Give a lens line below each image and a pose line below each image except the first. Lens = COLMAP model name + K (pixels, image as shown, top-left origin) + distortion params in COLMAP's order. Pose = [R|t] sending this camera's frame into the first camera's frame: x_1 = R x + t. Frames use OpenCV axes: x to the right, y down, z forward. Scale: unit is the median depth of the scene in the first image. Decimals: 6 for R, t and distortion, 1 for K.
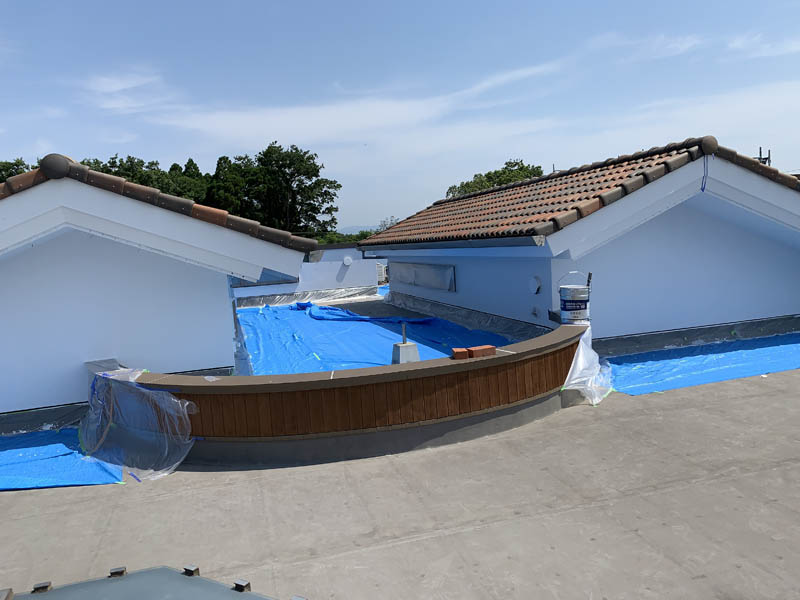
lens RADIAL K [[608.1, 0, 397.7], [0, 608.1, 293.7], [0, 0, 1]] dist [0.073671, -0.213314]
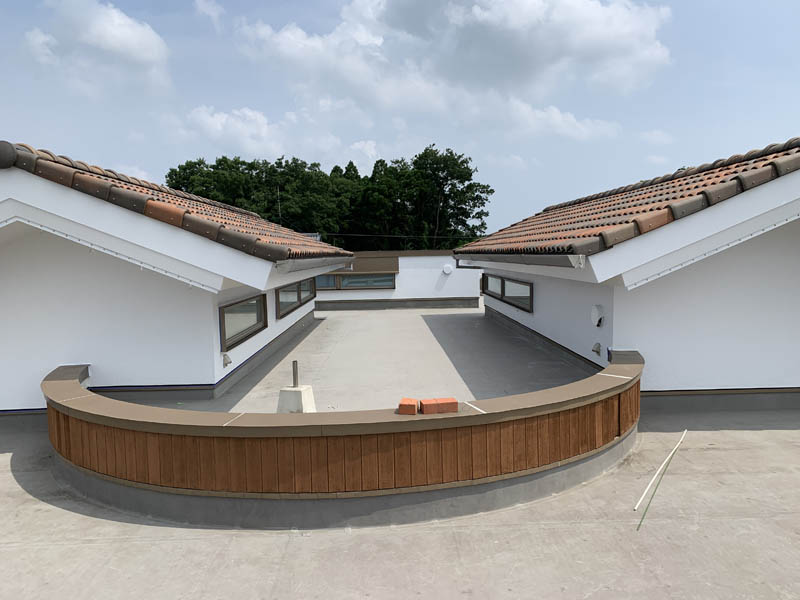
lens RADIAL K [[610.6, 0, 407.0], [0, 610.6, 302.4], [0, 0, 1]] dist [0.006232, -0.008956]
pose [[0.970743, 0.066954, -0.230599, 0.013206], [-0.065519, 0.997755, 0.013886, -0.002066], [0.231011, 0.001628, 0.972950, 0.012946]]
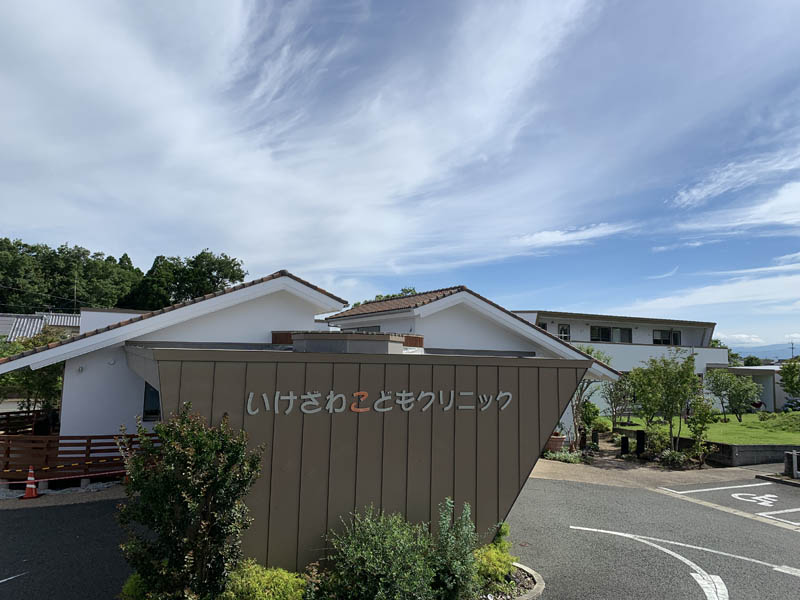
lens RADIAL K [[591.2, 0, 400.0], [0, 591.2, 300.0], [0, 0, 1]] dist [-0.052257, 0.060061]
pose [[0.980472, 0.105590, 0.165906, -0.024389], [-0.074029, 0.979746, -0.186057, 0.030581], [-0.182192, 0.170141, 0.968431, -0.140151]]
